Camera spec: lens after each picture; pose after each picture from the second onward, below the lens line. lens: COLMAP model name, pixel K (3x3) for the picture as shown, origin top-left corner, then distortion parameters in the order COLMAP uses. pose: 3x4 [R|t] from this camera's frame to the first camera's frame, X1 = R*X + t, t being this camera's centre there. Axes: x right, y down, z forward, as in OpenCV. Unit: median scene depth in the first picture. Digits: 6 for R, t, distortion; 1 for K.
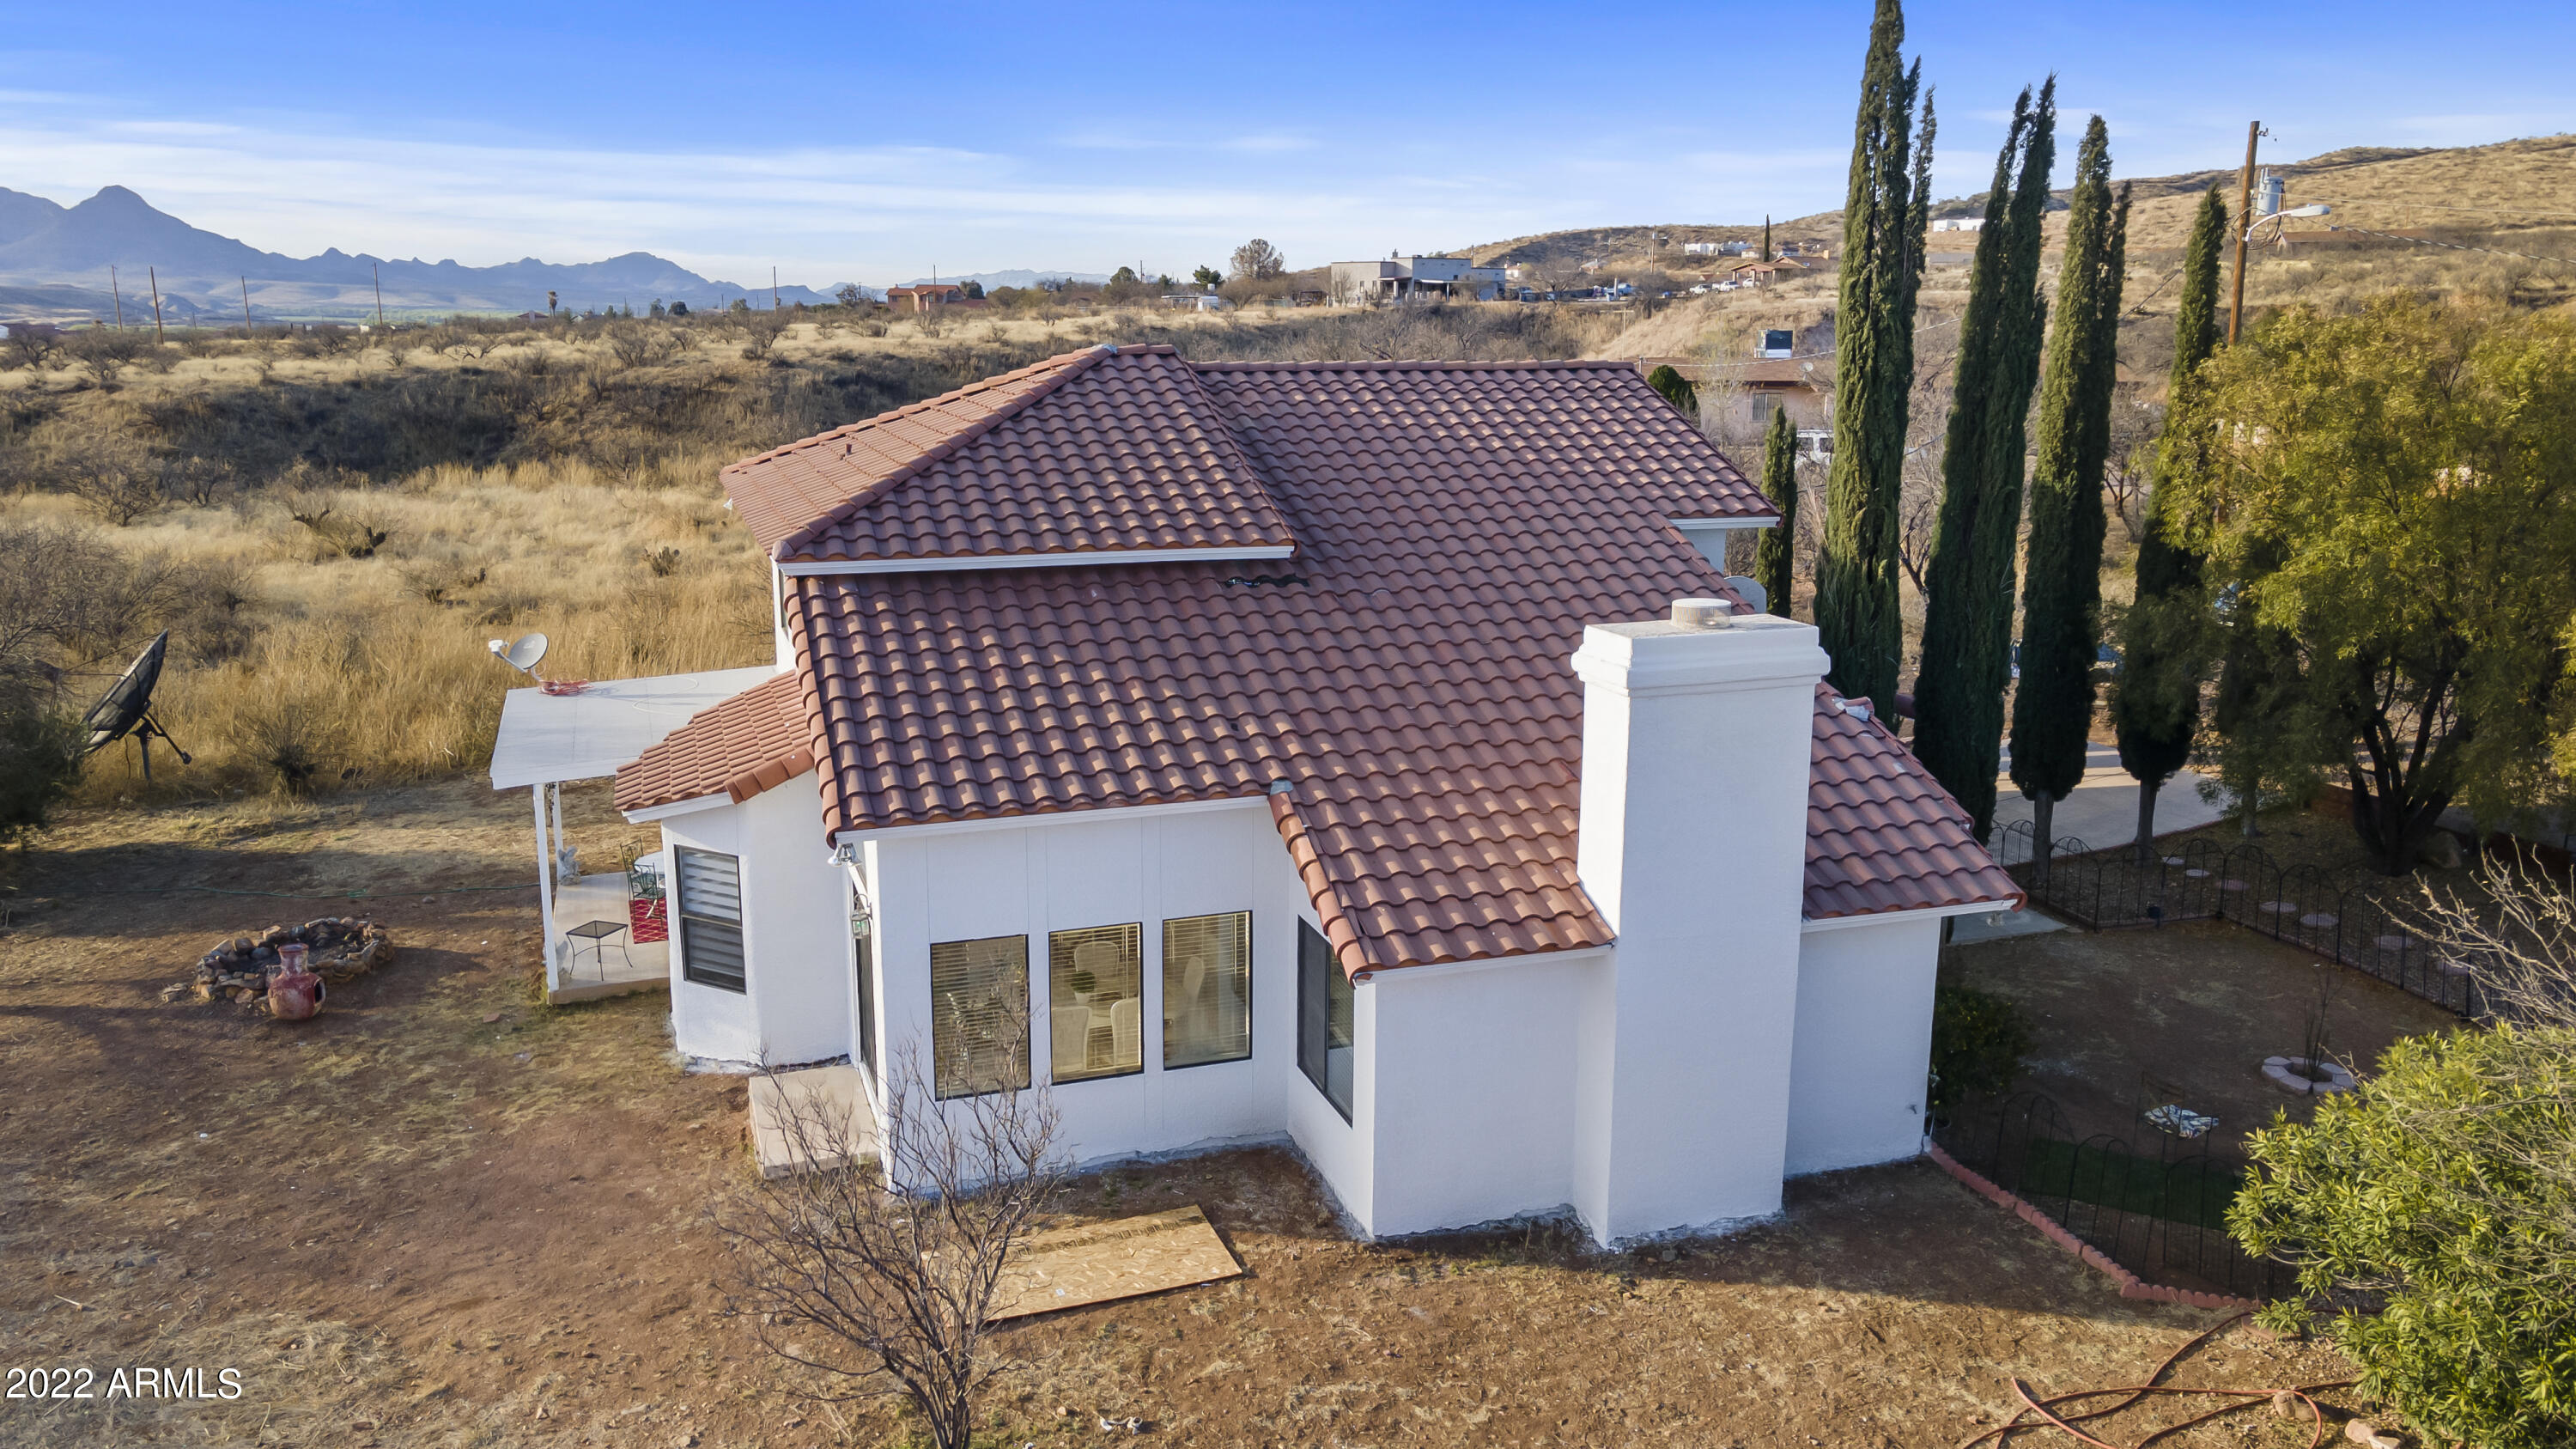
lens RADIAL K [[1877.6, 0, 1297.4], [0, 1877.6, 732.3], [0, 0, 1]] dist [0.039745, 0.024507]
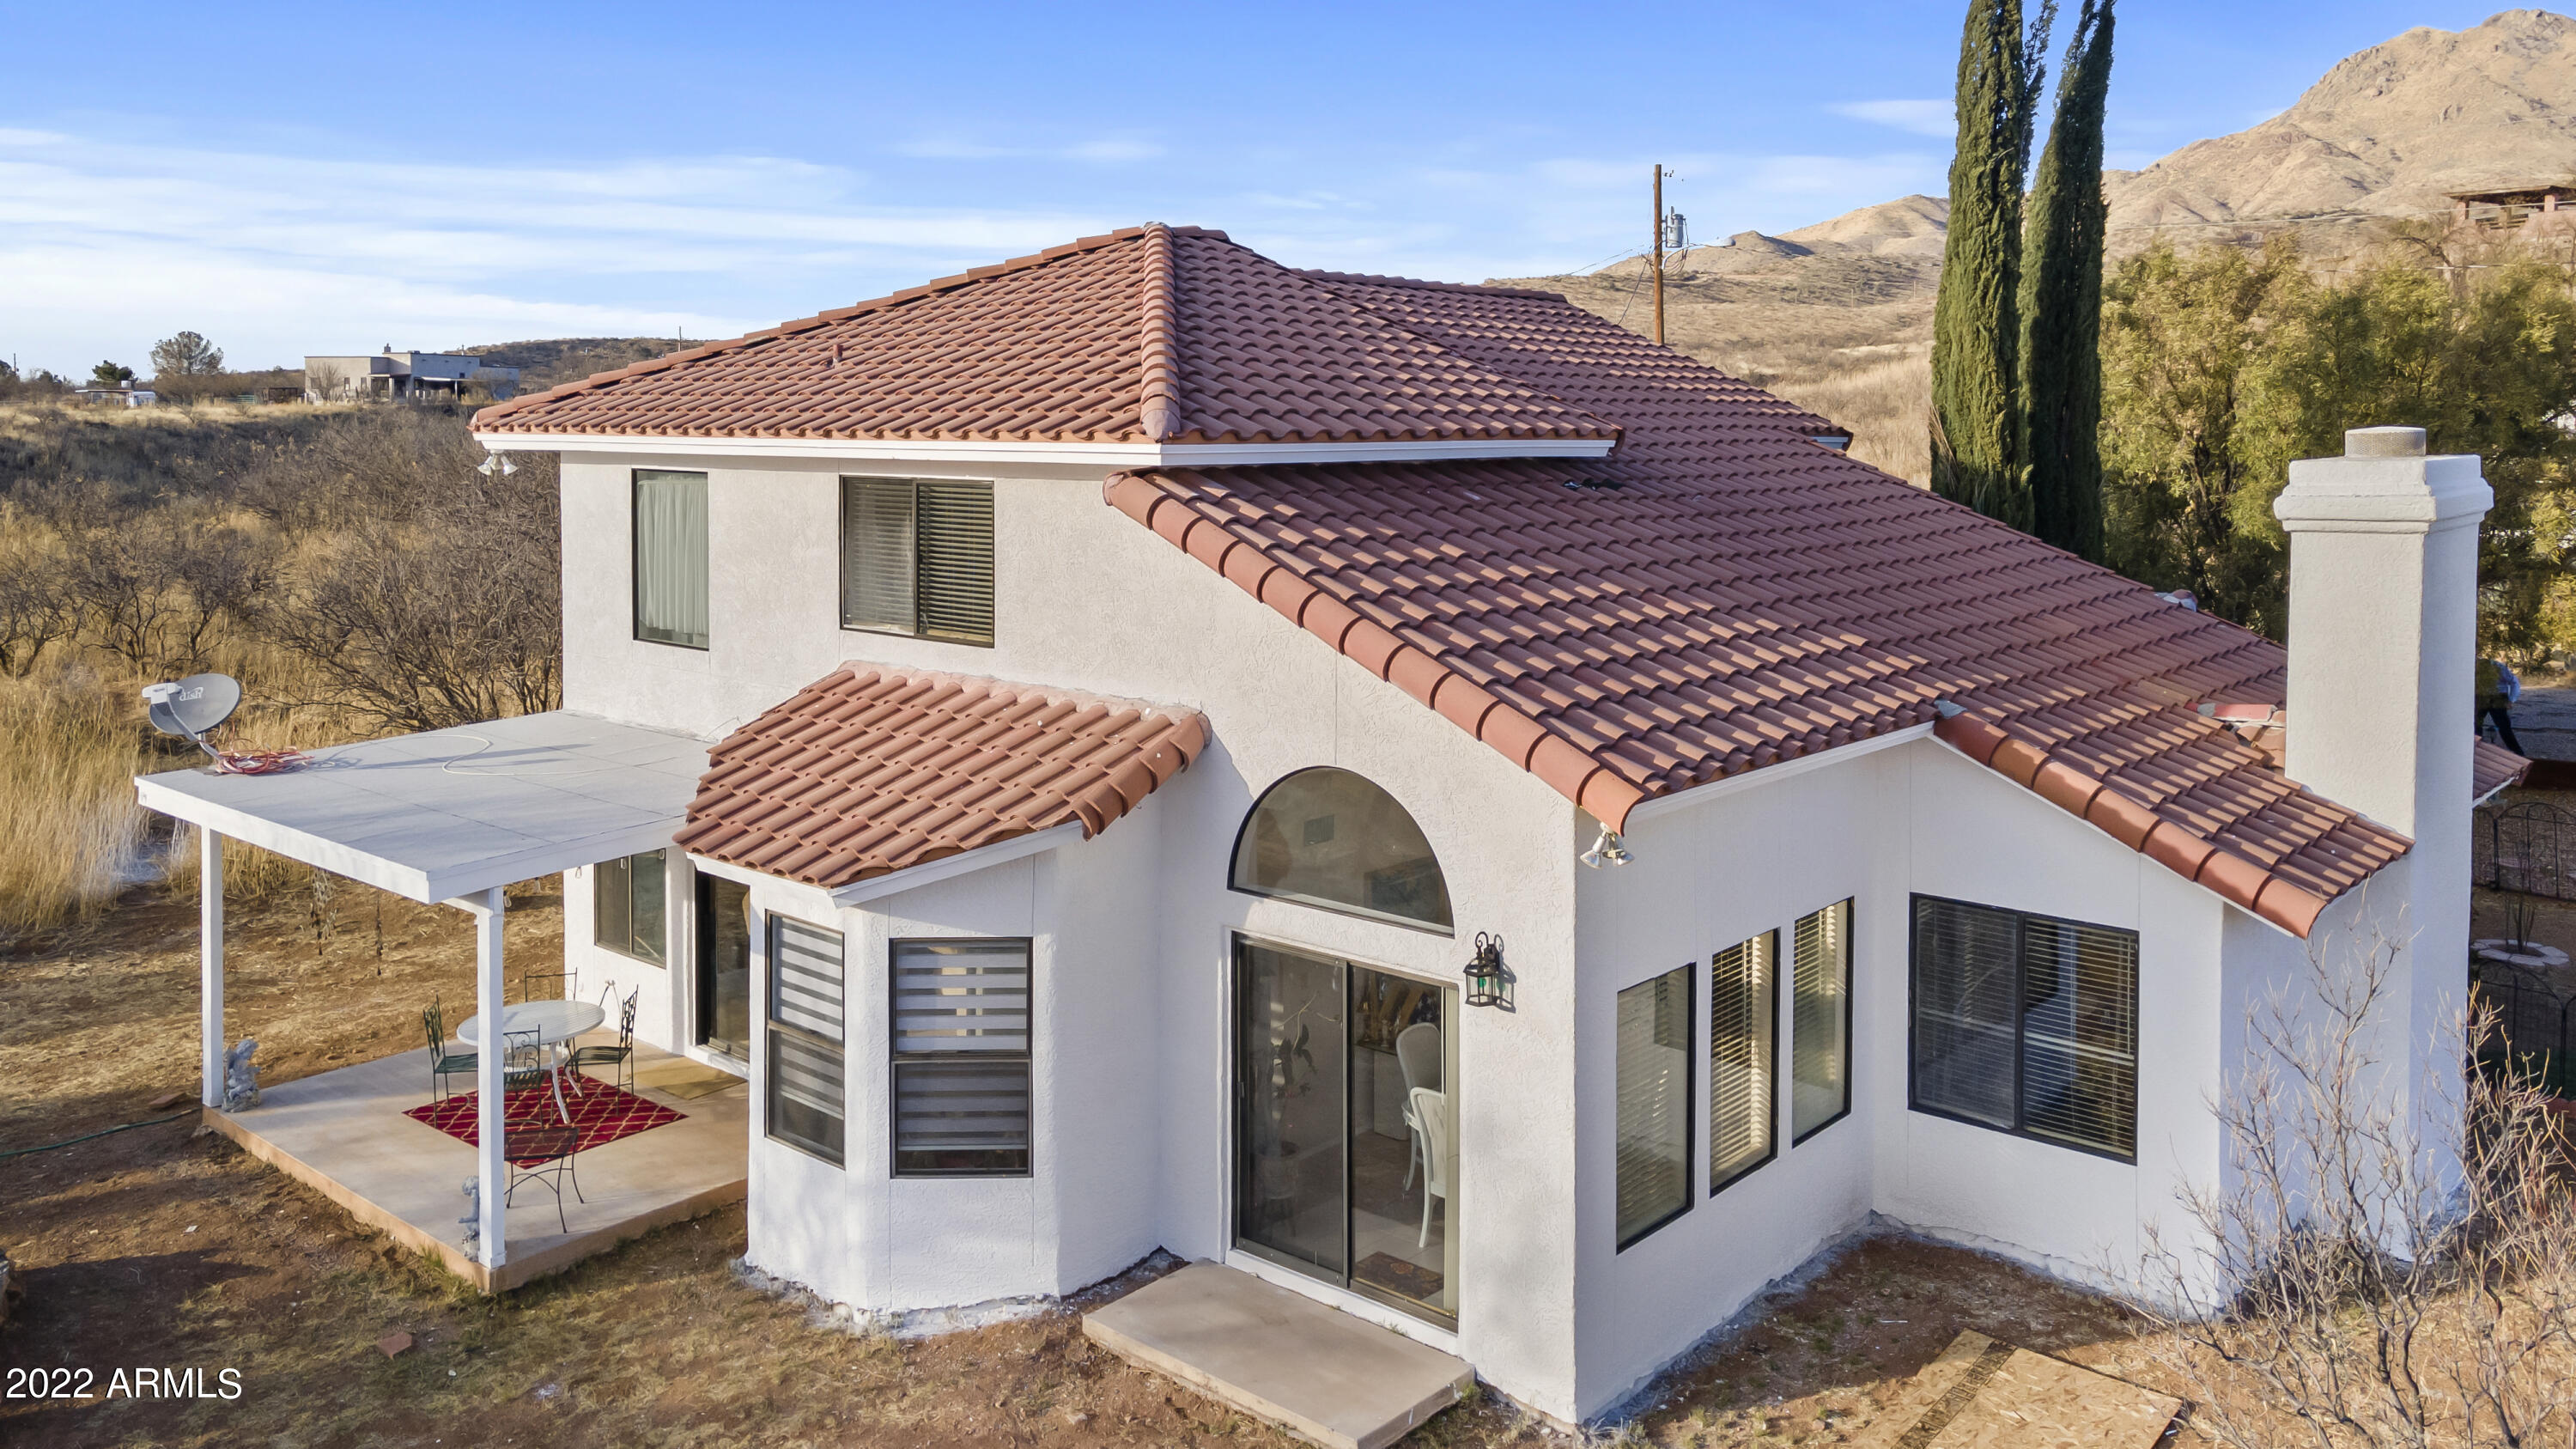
lens RADIAL K [[1877.6, 0, 1239.5], [0, 1877.6, 594.3], [0, 0, 1]] dist [0.039745, 0.024507]
pose [[0.864375, -0.045411, 0.500794, -0.491199], [0.113406, 0.987861, -0.106162, 0.026194], [-0.489894, 0.148557, 0.859032, 0.398858]]
